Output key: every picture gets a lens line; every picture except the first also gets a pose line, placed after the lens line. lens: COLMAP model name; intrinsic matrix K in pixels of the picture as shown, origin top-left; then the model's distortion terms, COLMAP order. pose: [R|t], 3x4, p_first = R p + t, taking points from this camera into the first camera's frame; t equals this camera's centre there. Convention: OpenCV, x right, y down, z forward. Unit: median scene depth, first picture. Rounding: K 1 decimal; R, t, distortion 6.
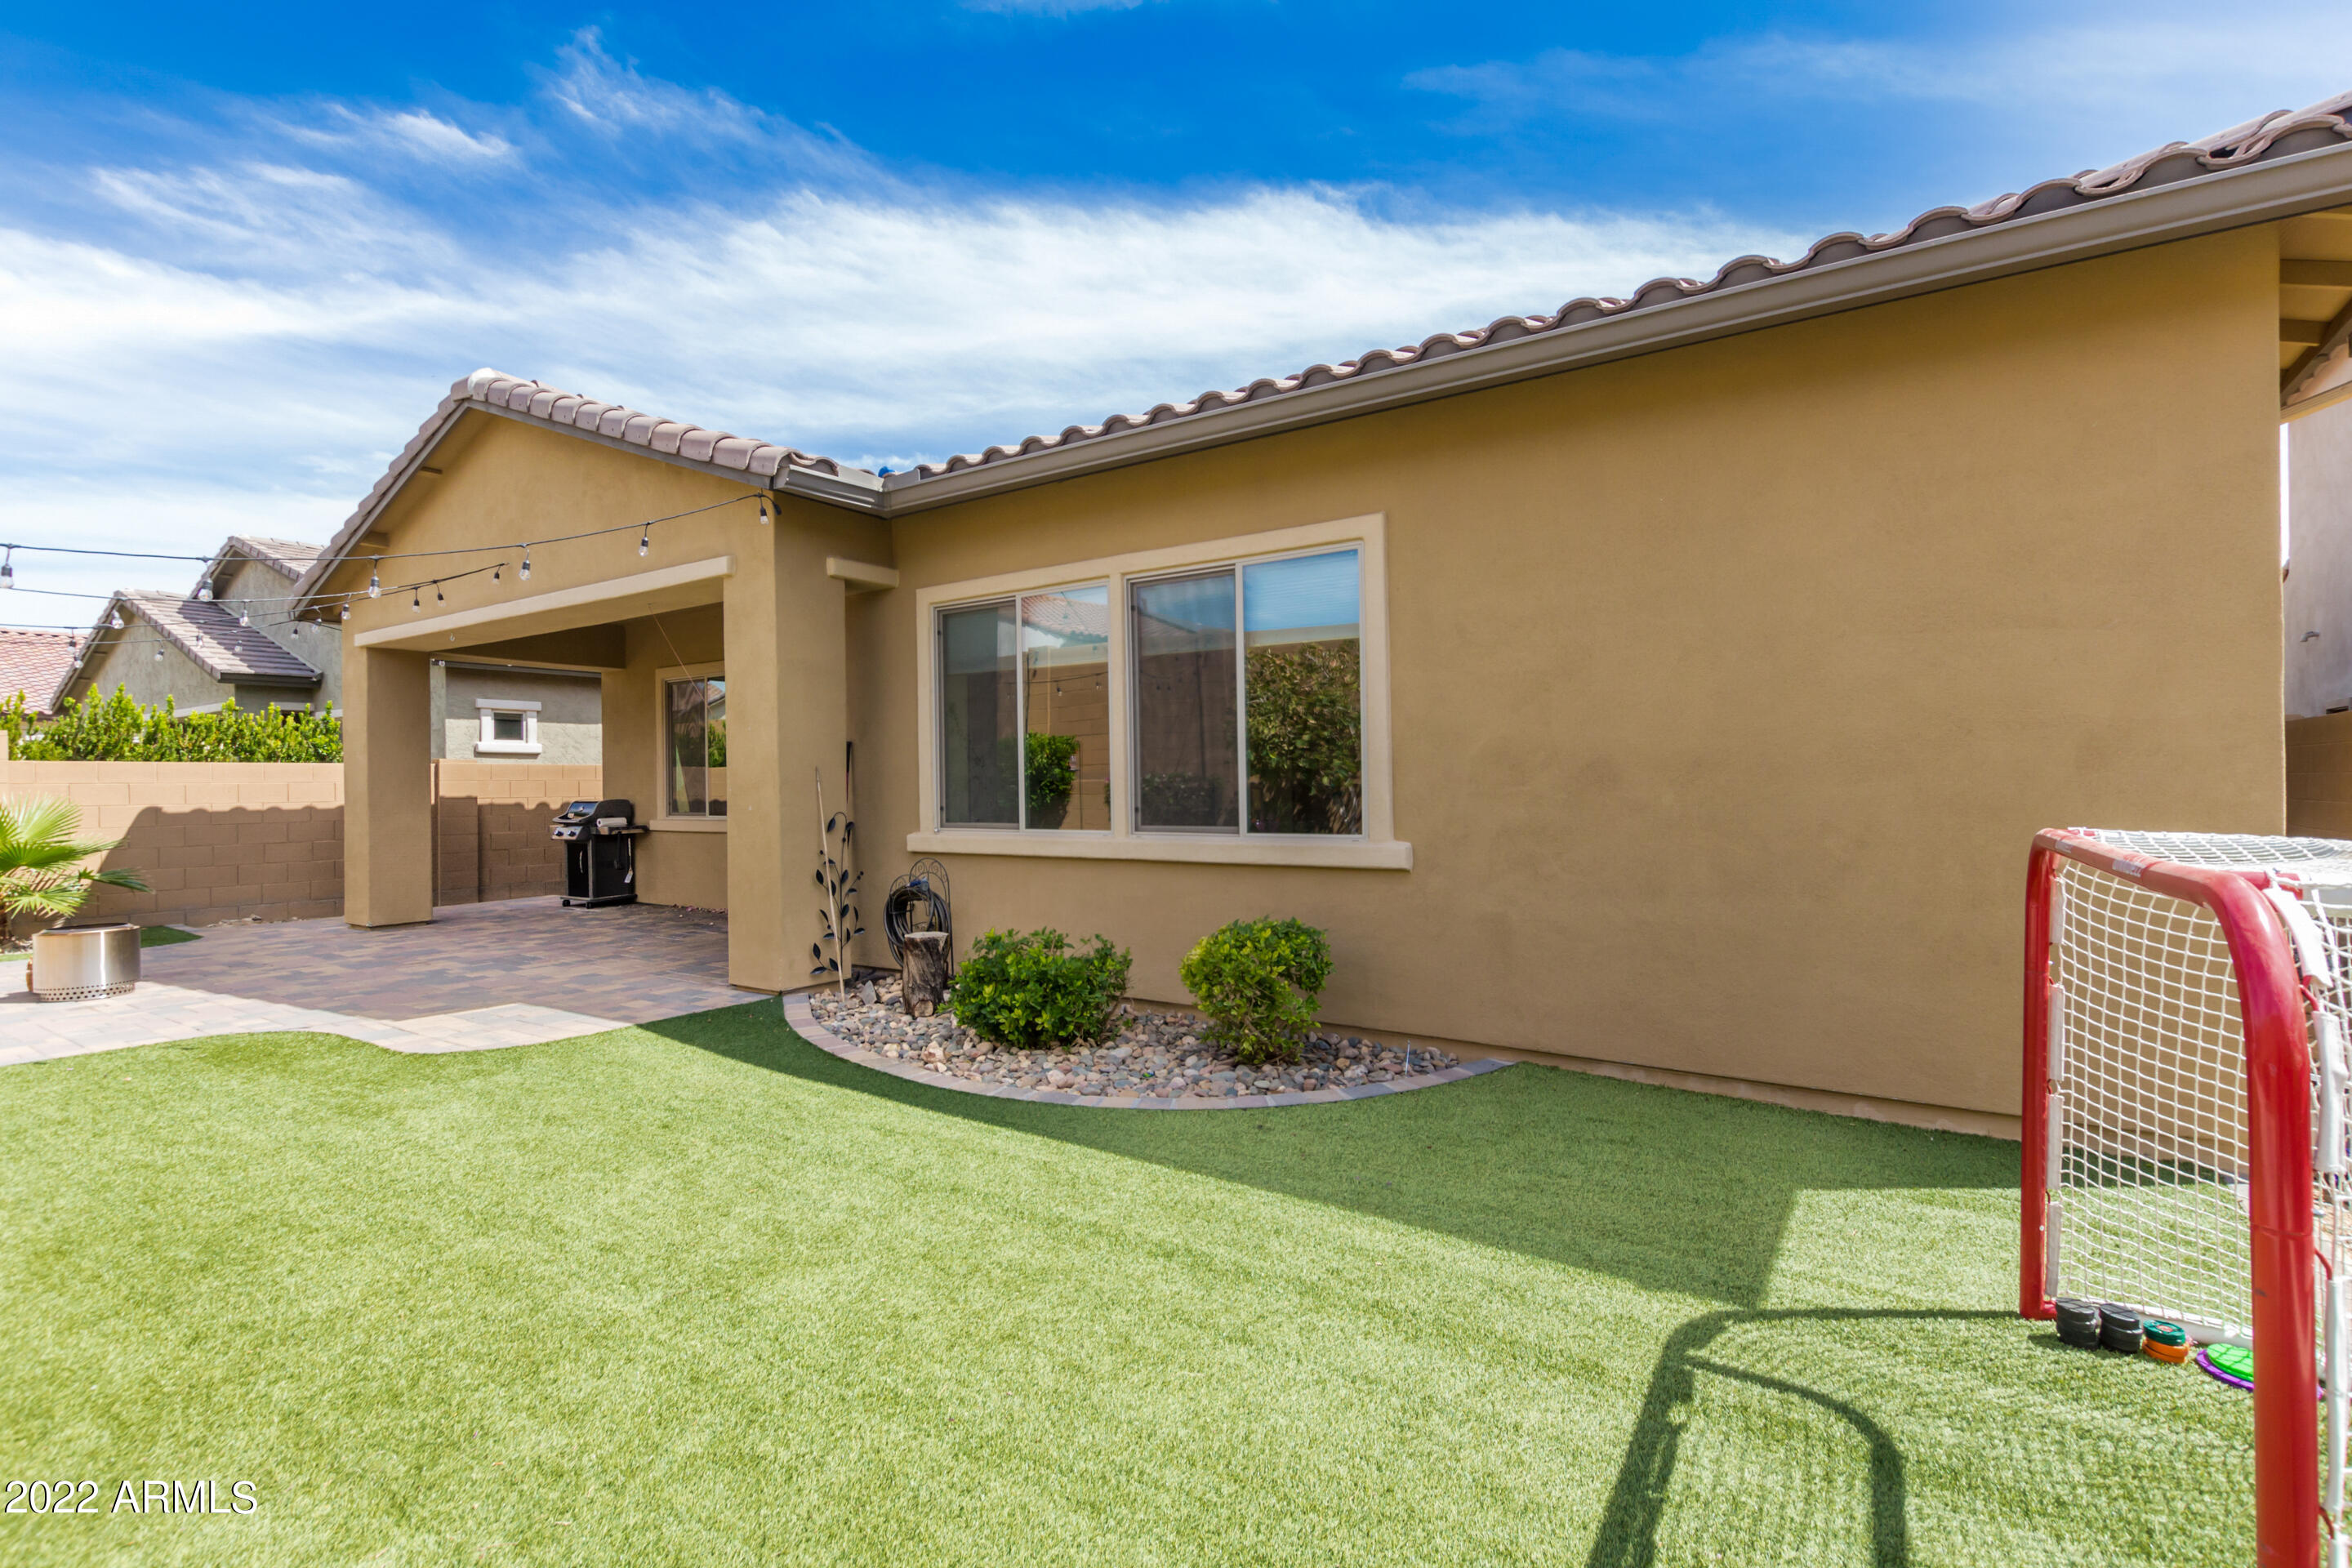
lens RADIAL K [[1093.1, 0, 1183.5], [0, 1093.1, 785.8], [0, 0, 1]] dist [0.002540, 0.000584]
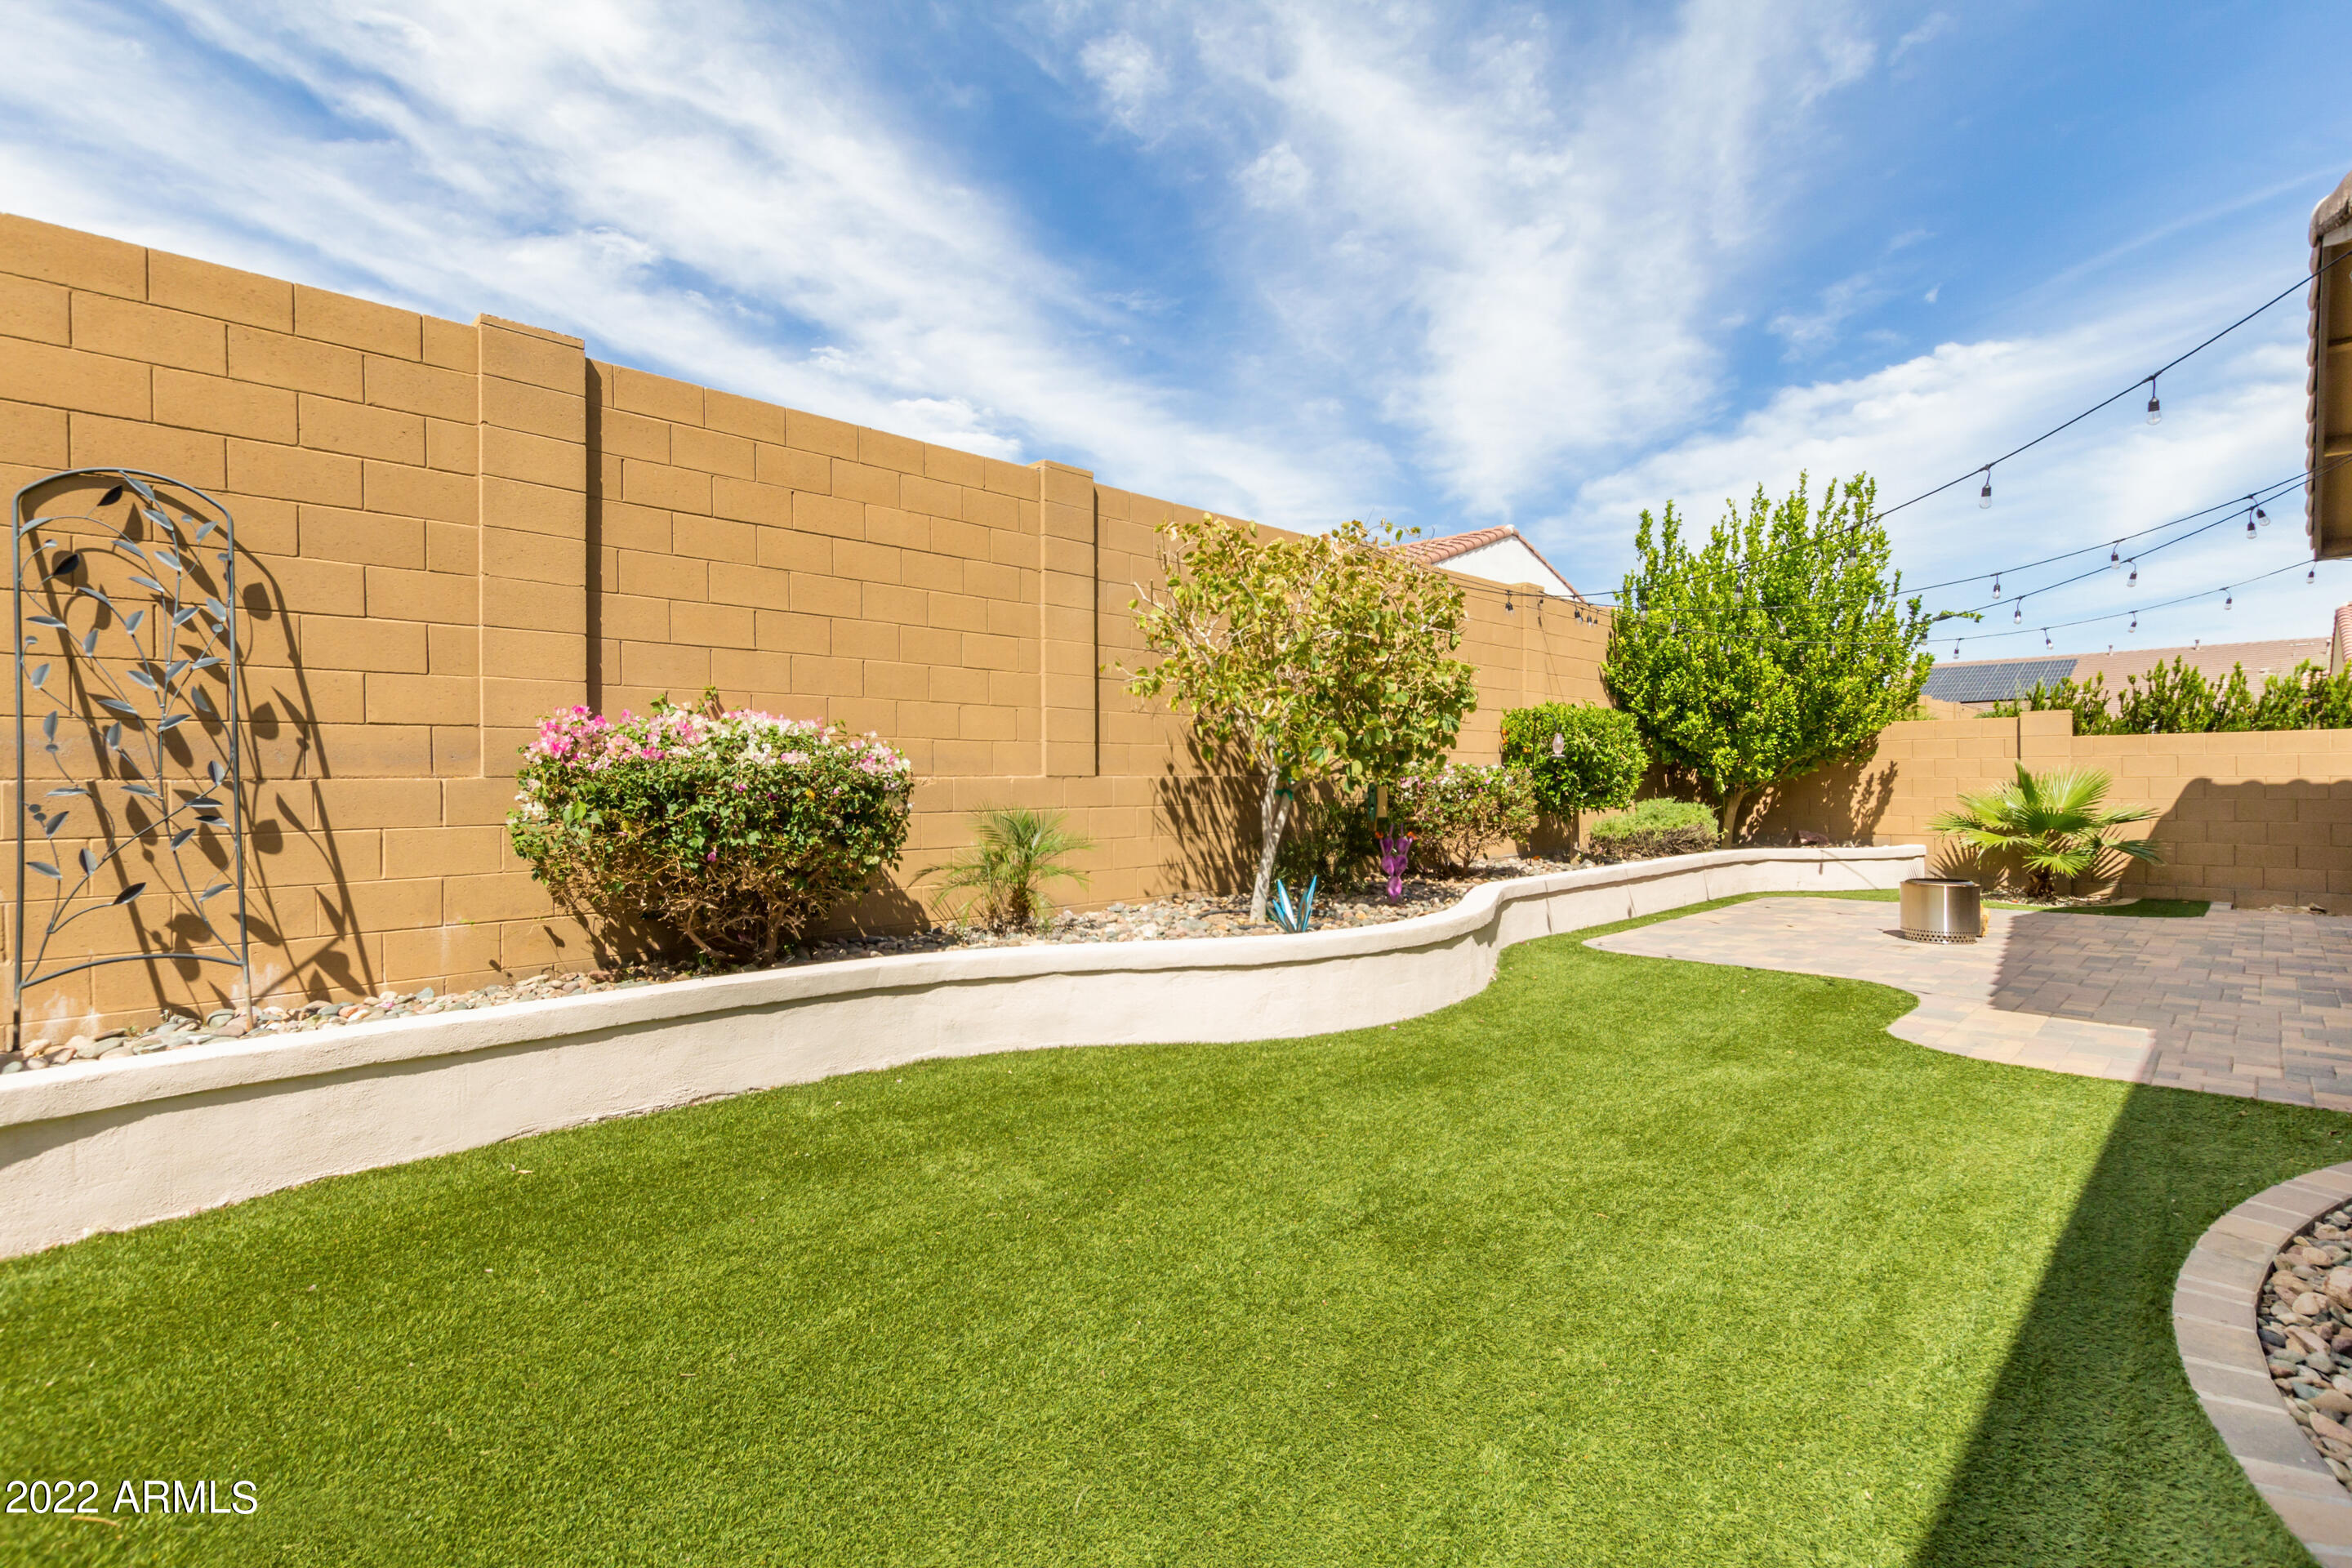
lens RADIAL K [[1093.1, 0, 1186.0], [0, 1093.1, 780.7], [0, 0, 1]] dist [0.002540, 0.000584]
pose [[-0.191155, 0.012520, -0.981480, 0.201485], [0.006332, 0.999914, 0.011522, 0.004807], [0.981540, -0.004012, -0.191217, 0.326765]]
